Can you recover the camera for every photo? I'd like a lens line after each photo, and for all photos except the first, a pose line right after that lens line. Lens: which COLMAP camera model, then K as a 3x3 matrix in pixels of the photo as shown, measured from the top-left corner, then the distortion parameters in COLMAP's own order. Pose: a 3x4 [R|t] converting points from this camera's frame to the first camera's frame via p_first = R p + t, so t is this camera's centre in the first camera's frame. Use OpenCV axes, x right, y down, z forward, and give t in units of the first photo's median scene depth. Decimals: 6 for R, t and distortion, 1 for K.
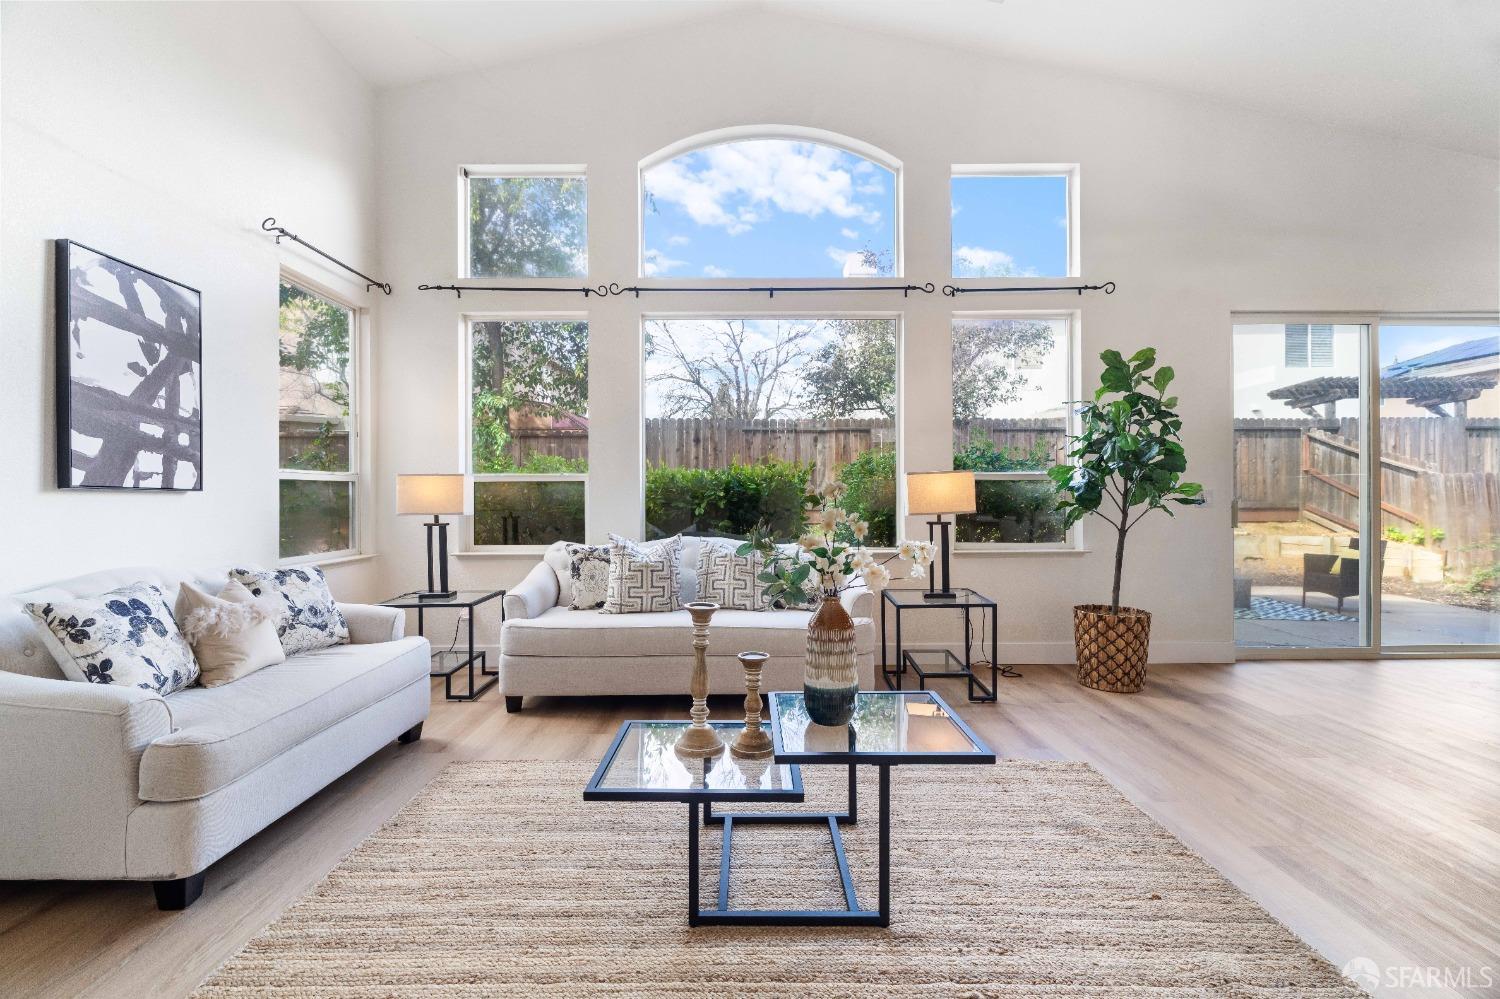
lens RADIAL K [[674.5, 0, 744.8], [0, 674.5, 496.8], [0, 0, 1]] dist [-0.004715, 0.000387]
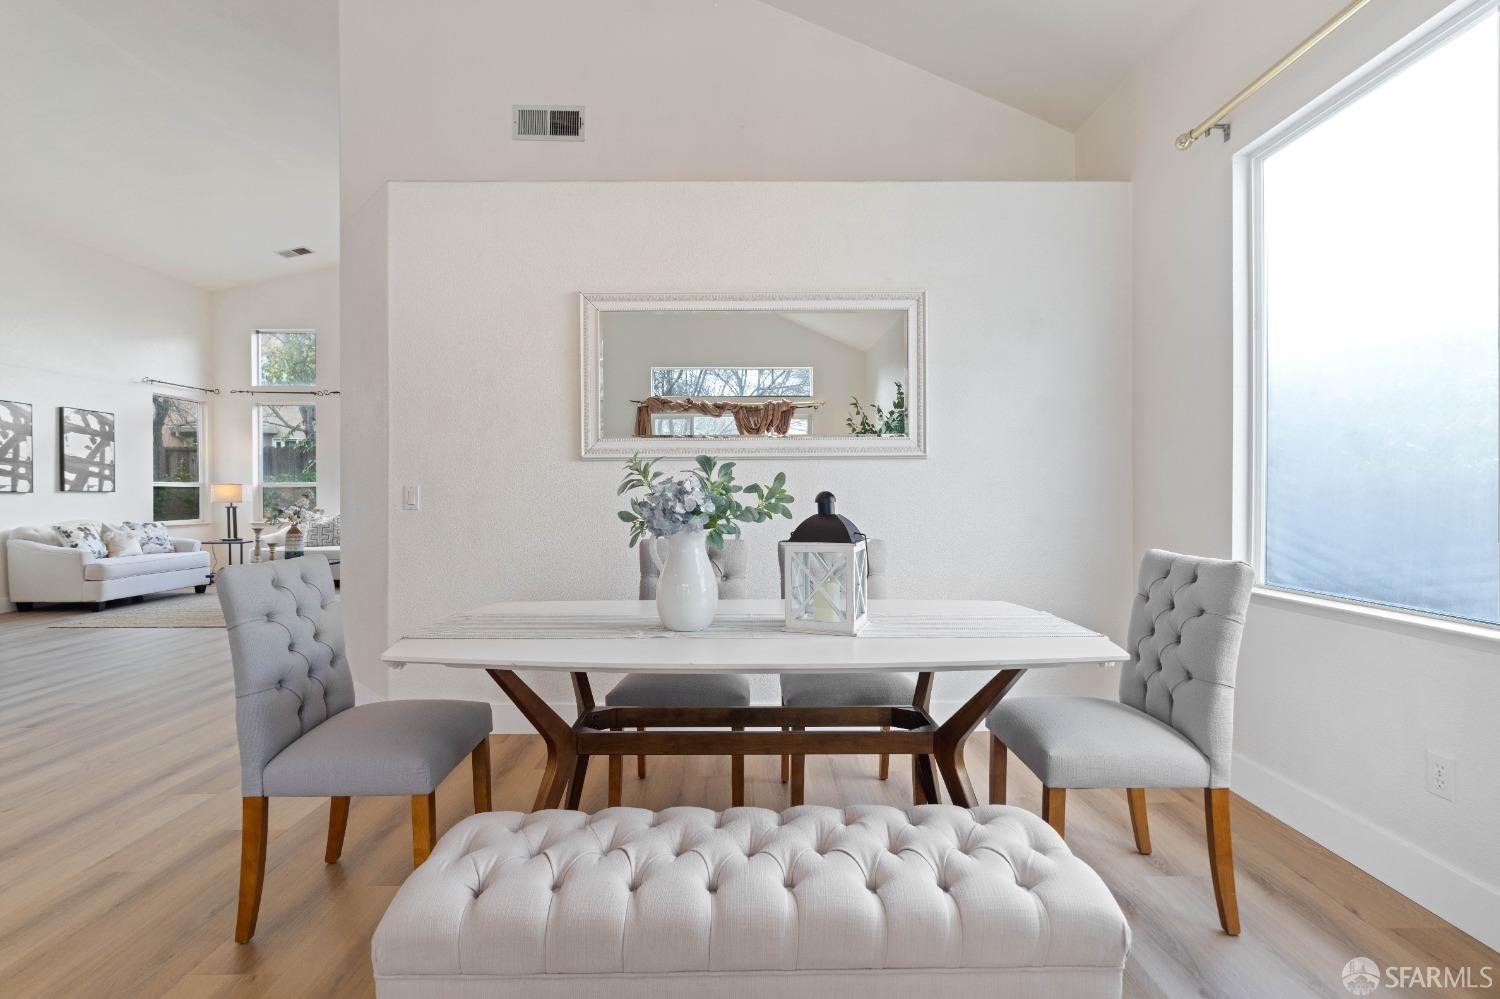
lens RADIAL K [[696.8, 0, 737.0], [0, 696.8, 496.1], [0, 0, 1]] dist [-0.002422, 0.000697]
pose [[0.999968, 0.000064, -0.008046, 1.726268], [-0.000037, 0.999994, 0.003403, -0.002273], [0.008046, -0.003403, 0.999962, -1.777467]]
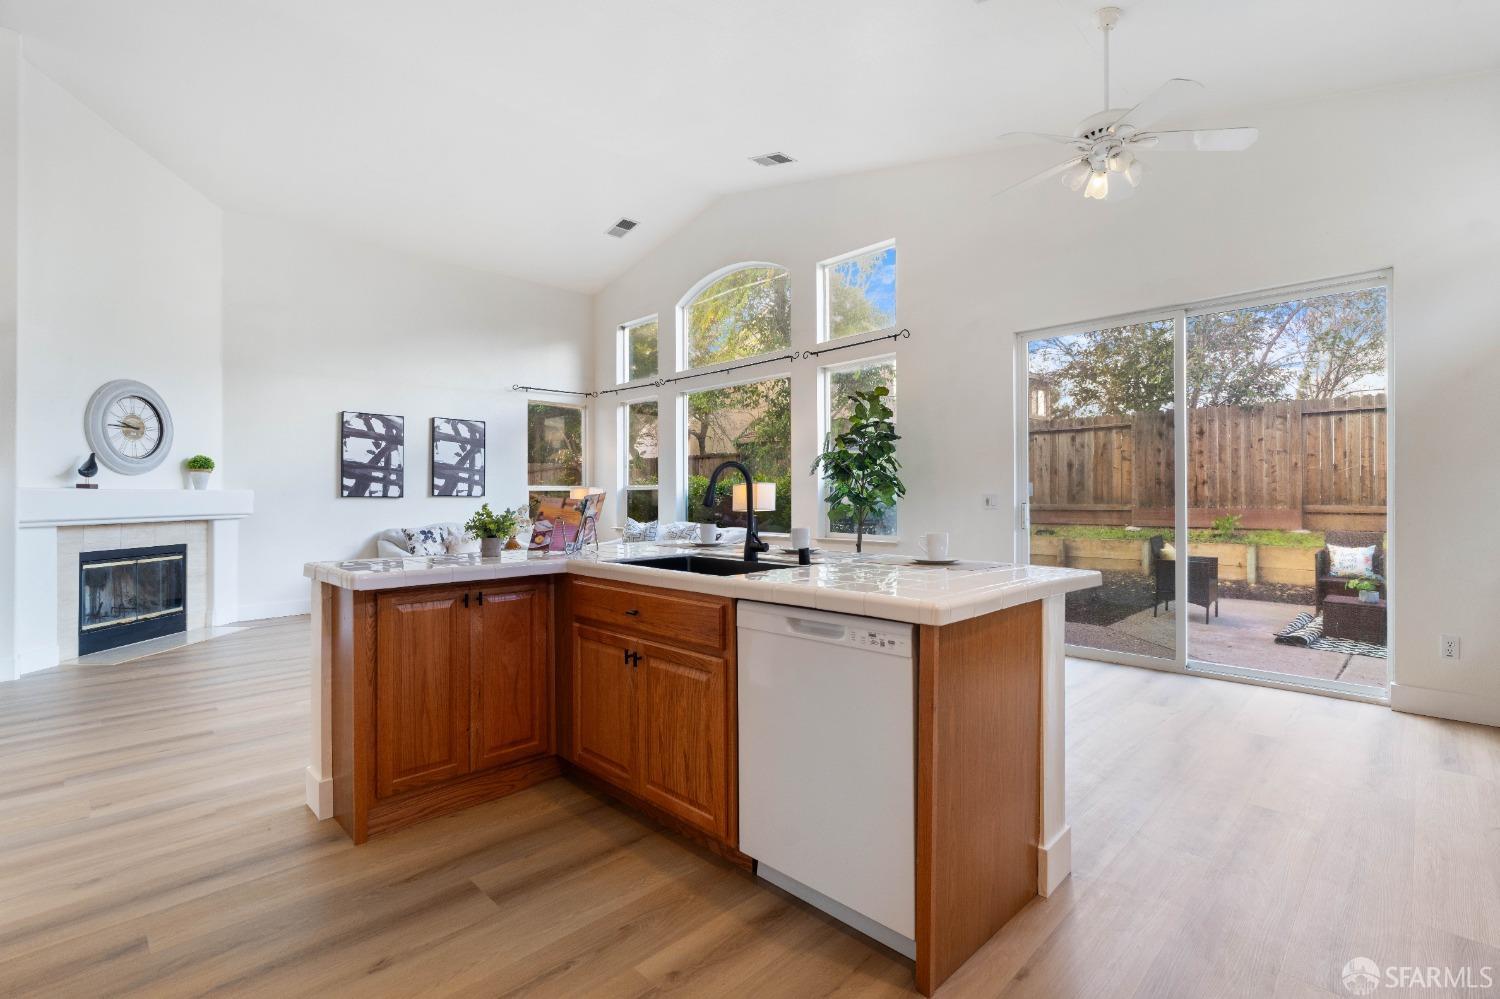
lens RADIAL K [[684.8, 0, 742.3], [0, 684.8, 490.6], [0, 0, 1]] dist [-0.002445, -0.000022]
pose [[0.697942, -0.004641, -0.716139, 2.031083], [0.000883, 0.999984, -0.005621, -0.016936], [0.716153, 0.003291, 0.697935, -0.182415]]
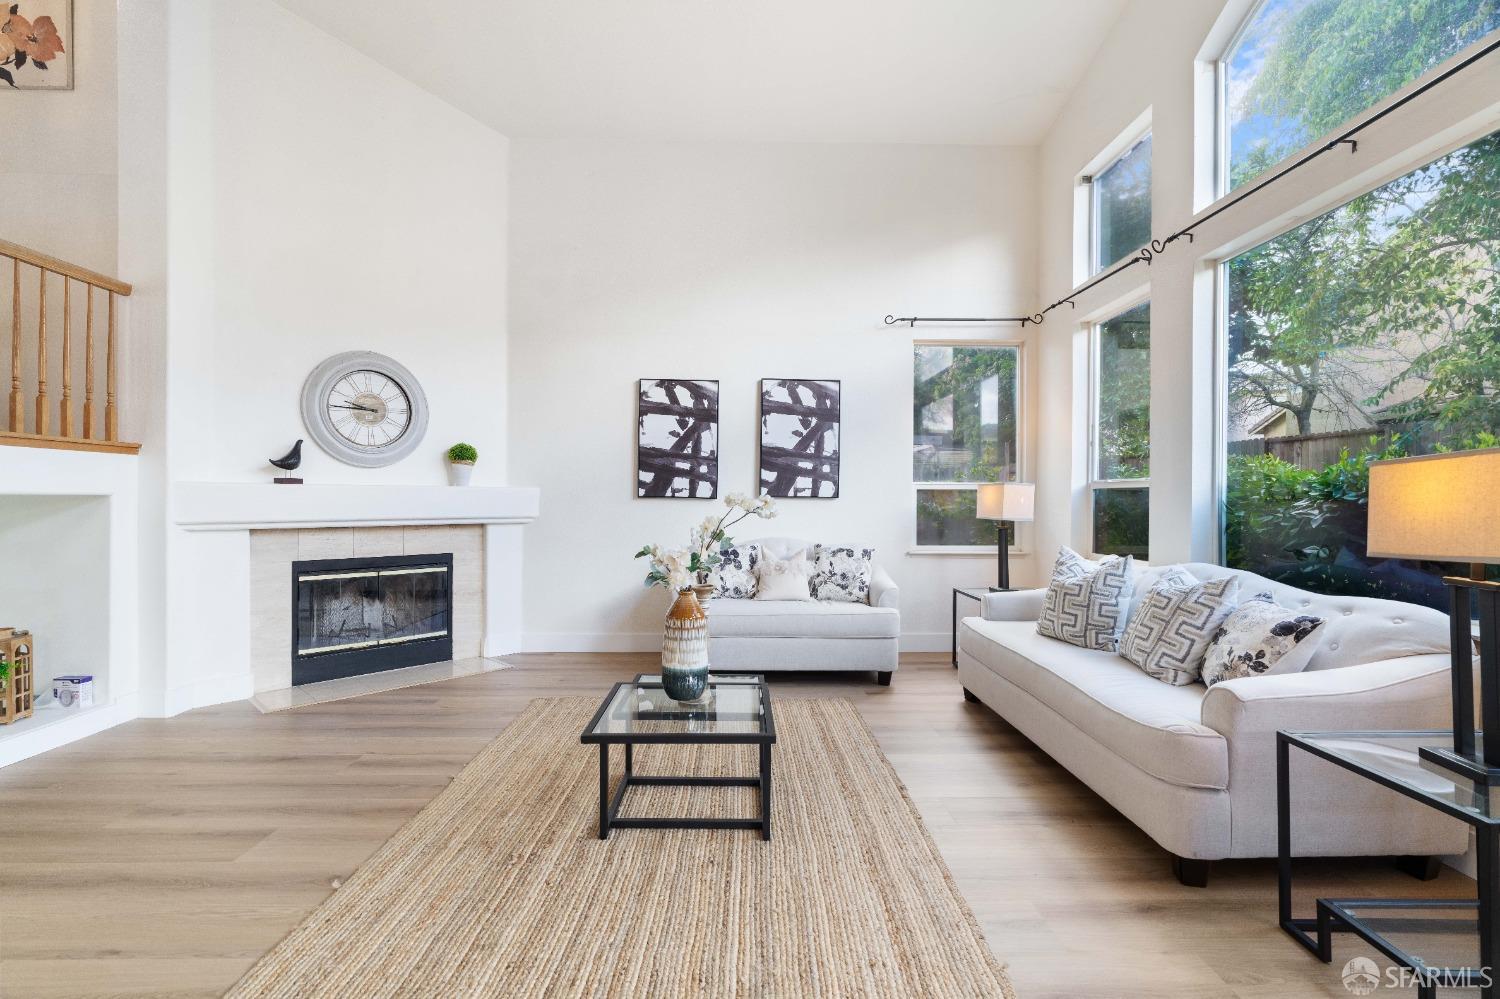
lens RADIAL K [[674.5, 0, 744.8], [0, 674.5, 496.8], [0, 0, 1]] dist [-0.004715, 0.000387]
pose [[0.012007, 0.002563, -0.999925, 0.974702], [-0.006749, 0.999974, 0.002482, -0.015735], [0.999905, 0.006719, 0.012024, 0.812982]]
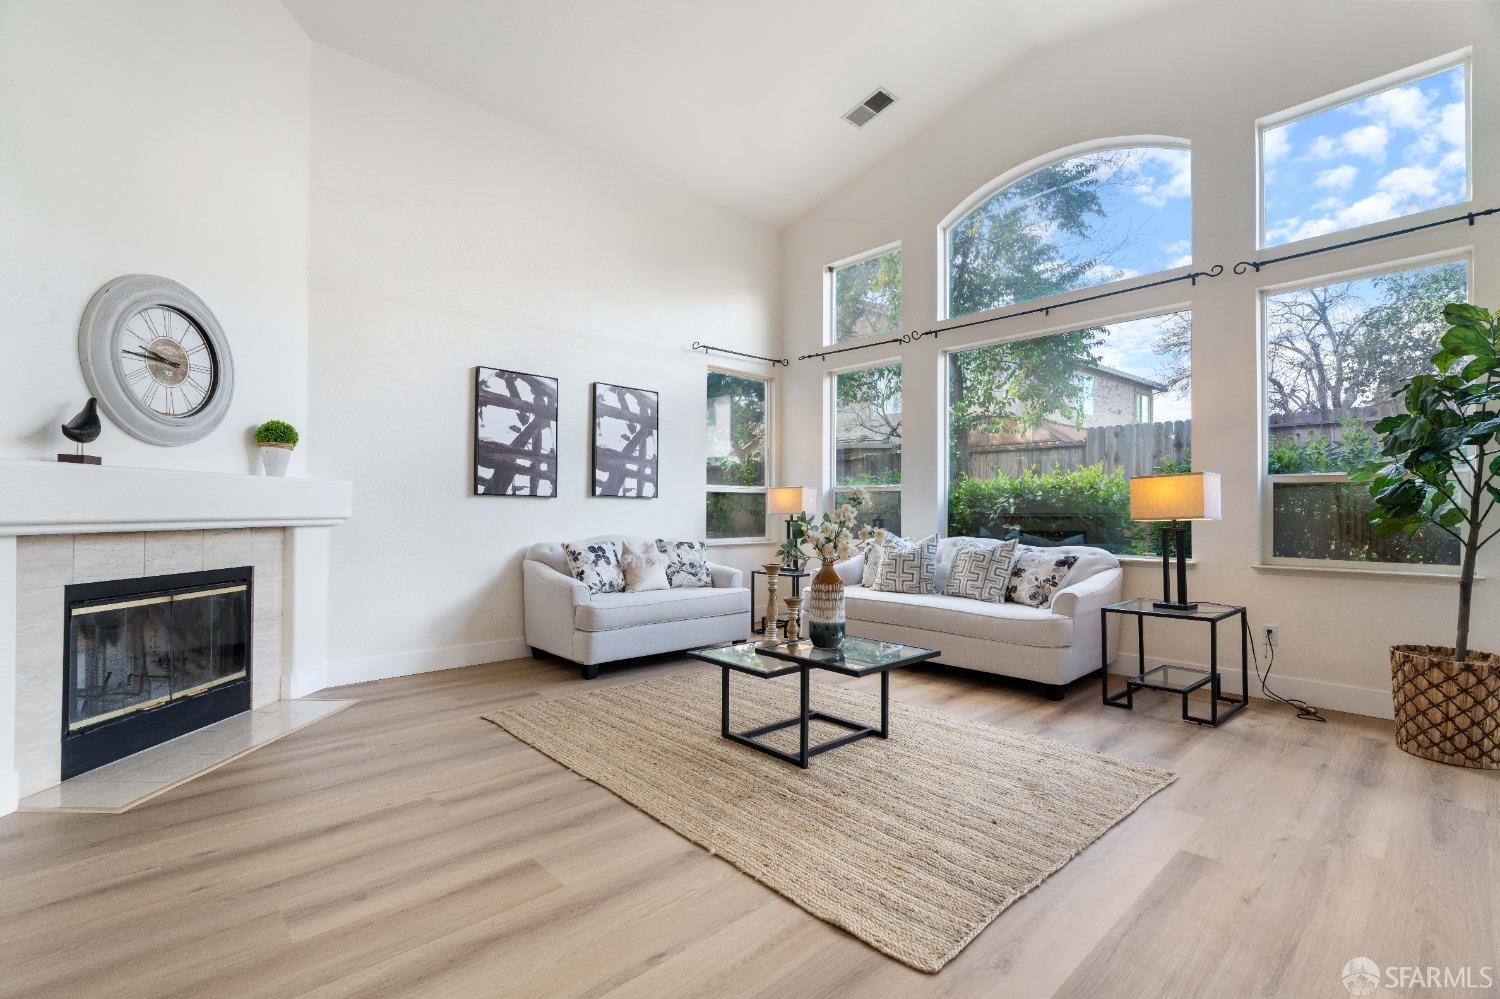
lens RADIAL K [[680.6, 0, 746.1], [0, 680.6, 502.6], [0, 0, 1]] dist [-0.002731, 0.000172]
pose [[0.677634, -0.000797, -0.735398, 0.834864], [-0.008192, 0.999929, -0.008632, 0.020519], [0.735353, 0.011874, 0.677580, -0.119082]]
